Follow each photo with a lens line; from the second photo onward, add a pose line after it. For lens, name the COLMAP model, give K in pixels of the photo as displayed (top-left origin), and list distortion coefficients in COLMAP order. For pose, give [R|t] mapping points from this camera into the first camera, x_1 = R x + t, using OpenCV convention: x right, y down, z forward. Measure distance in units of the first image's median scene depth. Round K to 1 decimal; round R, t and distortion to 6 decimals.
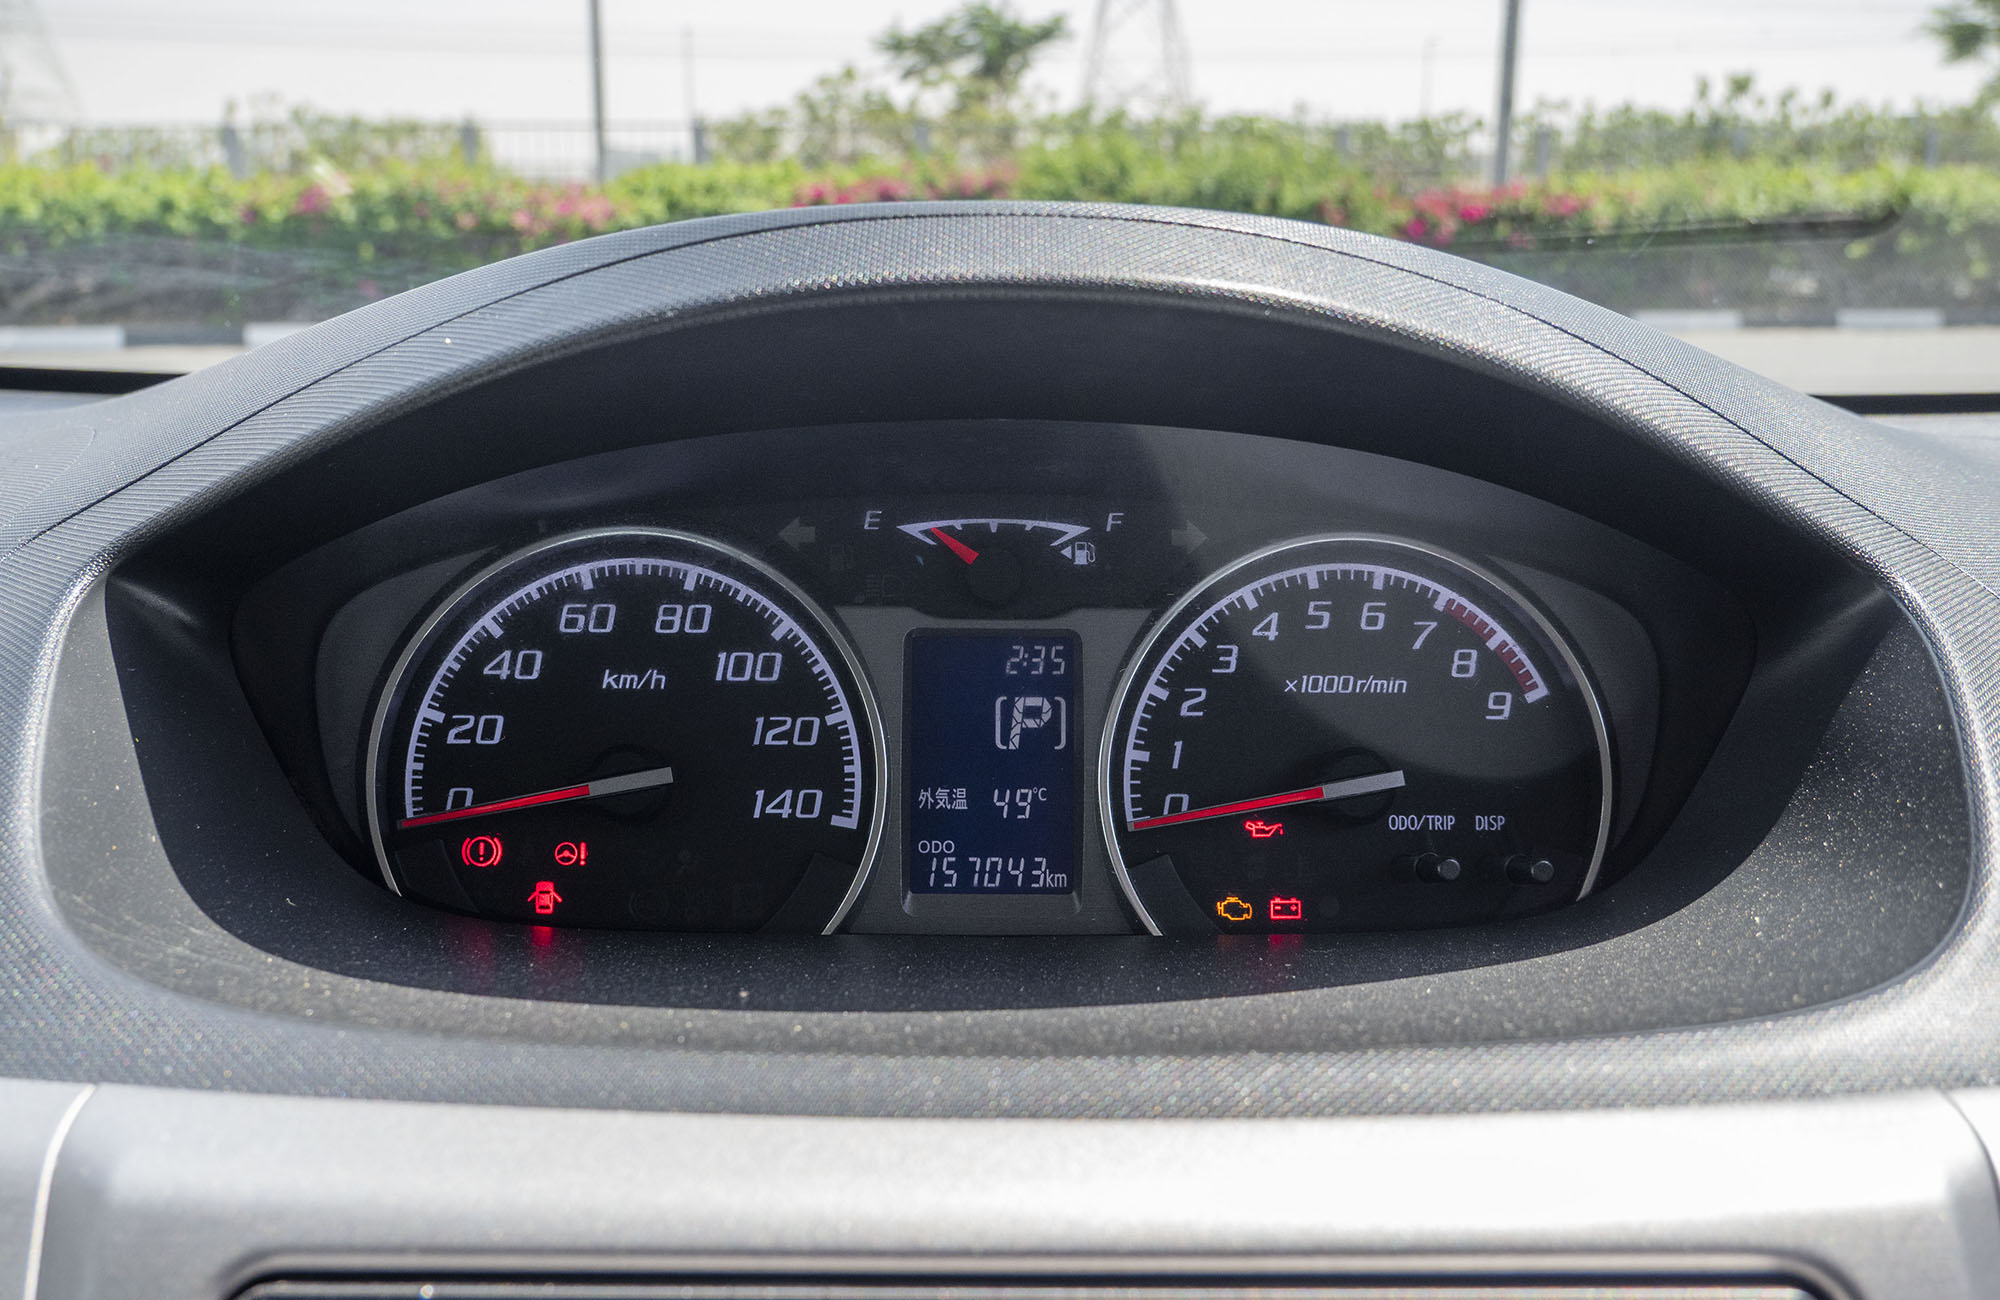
lens RADIAL K [[1875.8, 0, 942.3], [0, 1875.8, 651.0], [0, 0, 1]] dist [-0.007307, -0.001464]
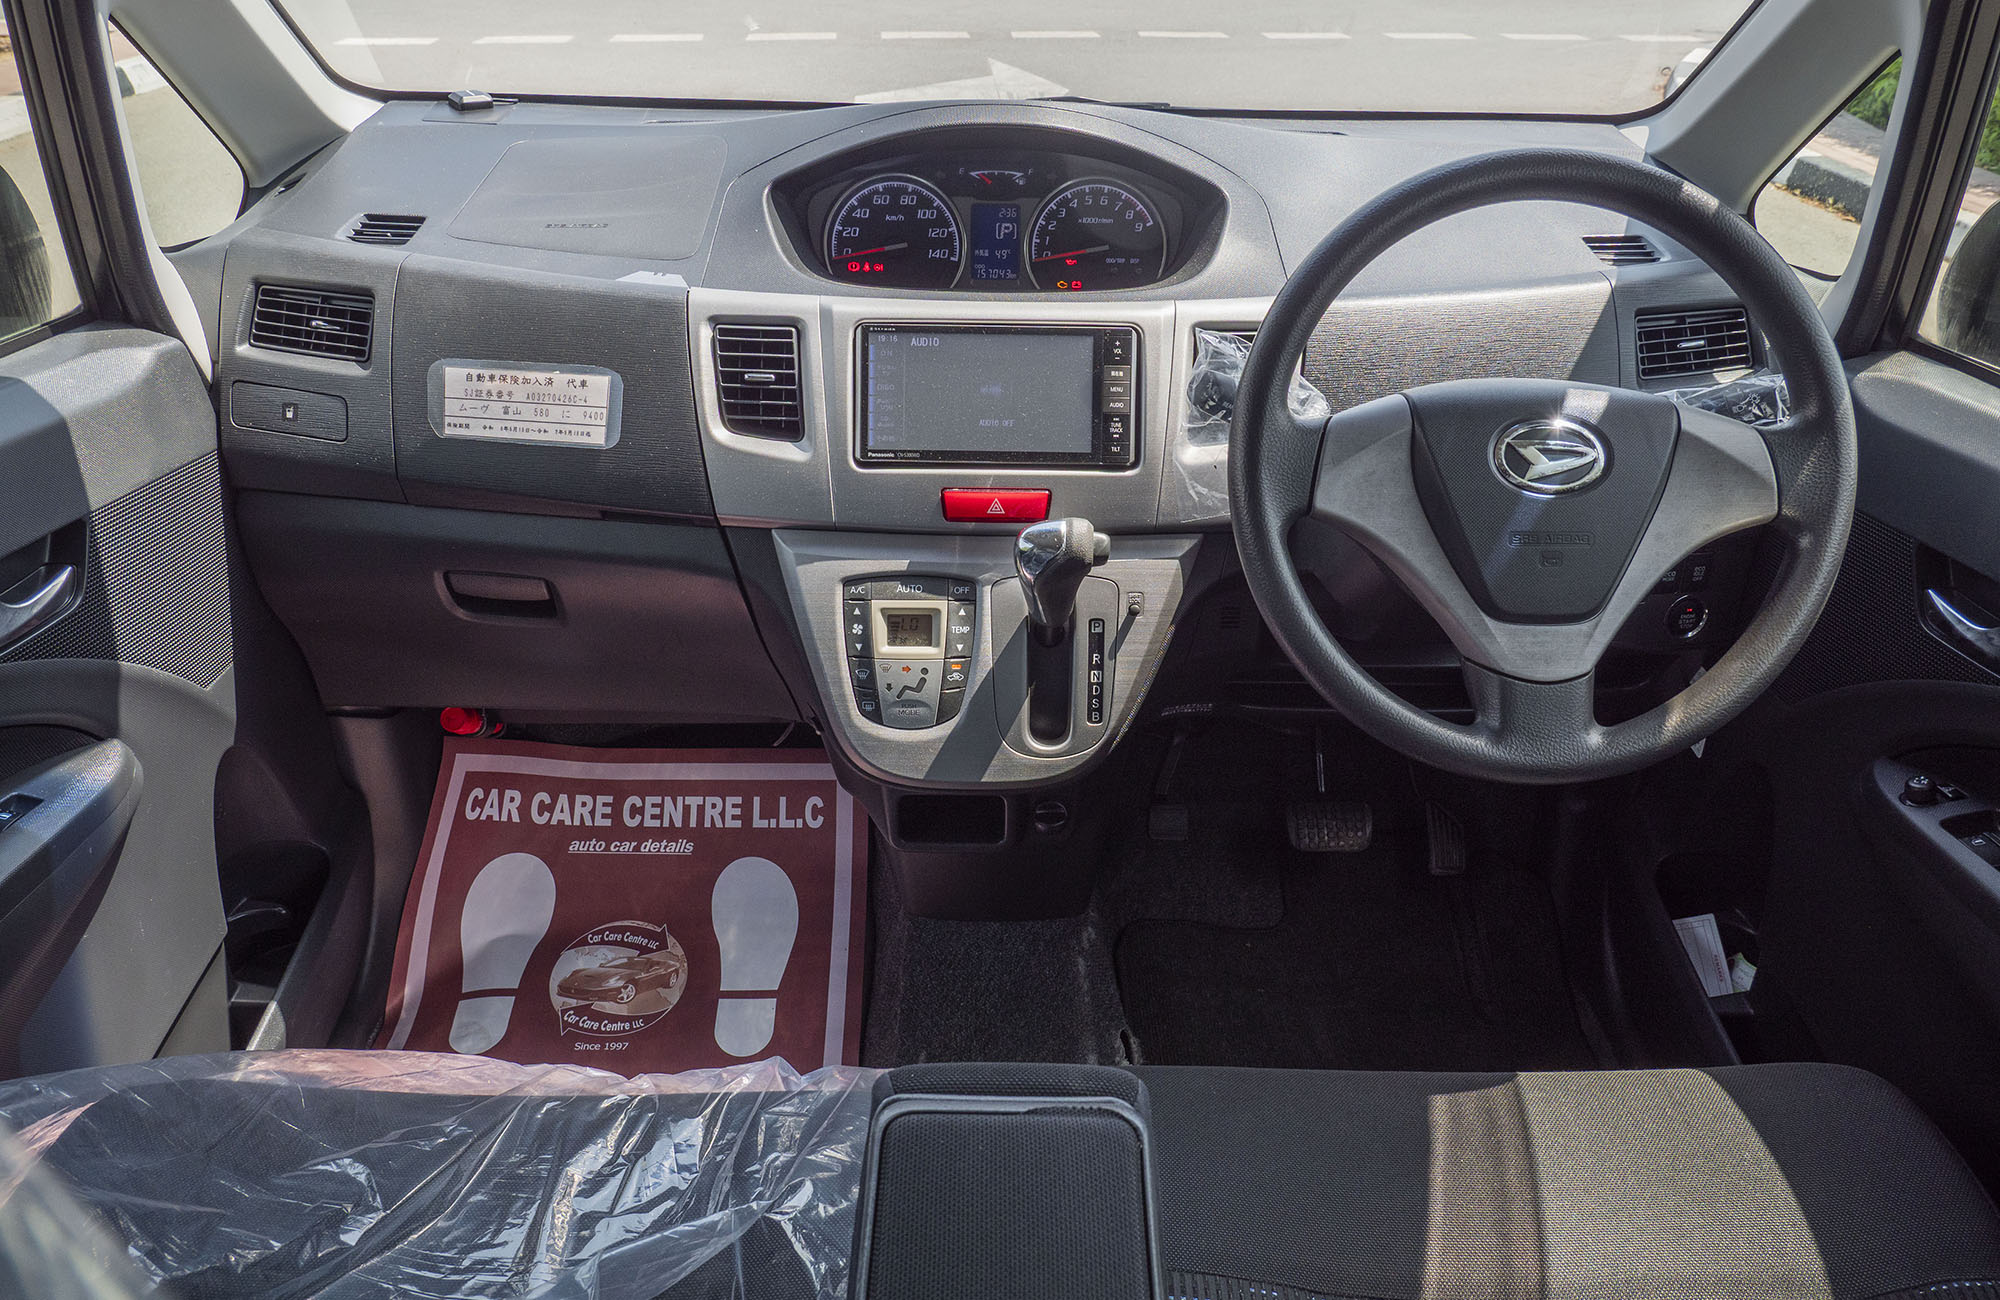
lens RADIAL K [[1440.7, 0, 1000.0], [0, 1440.7, 650.0], [0, 0, 1]] dist [-0.043924, 0.000764]
pose [[0.999926, 0.003374, 0.011689, 0.006042], [-0.006723, 0.953993, 0.299753, -0.019311], [-0.010140, -0.299810, 0.953945, -1.834611]]
